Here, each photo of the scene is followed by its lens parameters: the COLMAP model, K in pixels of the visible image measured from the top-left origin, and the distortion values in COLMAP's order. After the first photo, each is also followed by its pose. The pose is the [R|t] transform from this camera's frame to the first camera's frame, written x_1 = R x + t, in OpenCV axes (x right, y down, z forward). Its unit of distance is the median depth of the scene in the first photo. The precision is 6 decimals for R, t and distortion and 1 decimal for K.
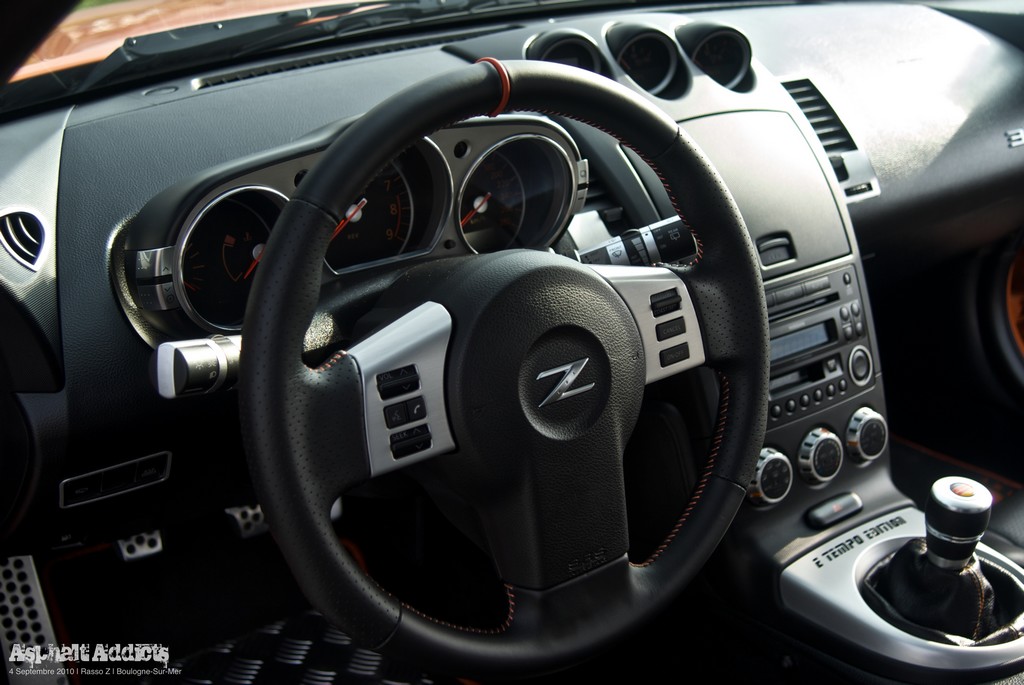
lens RADIAL K [[1219.7, 0, 512.0], [0, 1219.7, 342.5], [0, 0, 1]] dist [-0.119630, -0.010820]
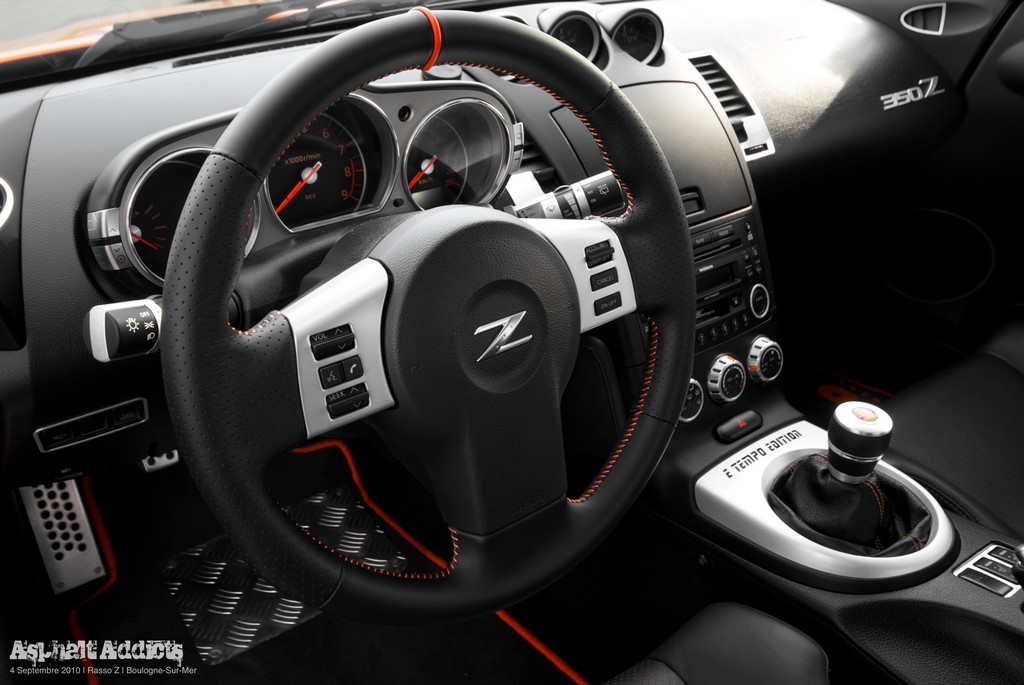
lens RADIAL K [[782.0, 0, 478.0], [0, 782.0, 319.6], [0, 0, 1]] dist [0.004006, 0.001519]
pose [[0.999824, -0.018735, -0.000991, 0.019013], [0.018760, 0.997864, 0.062580, -0.017597], [-0.000184, -0.062588, 0.998039, 0.280497]]
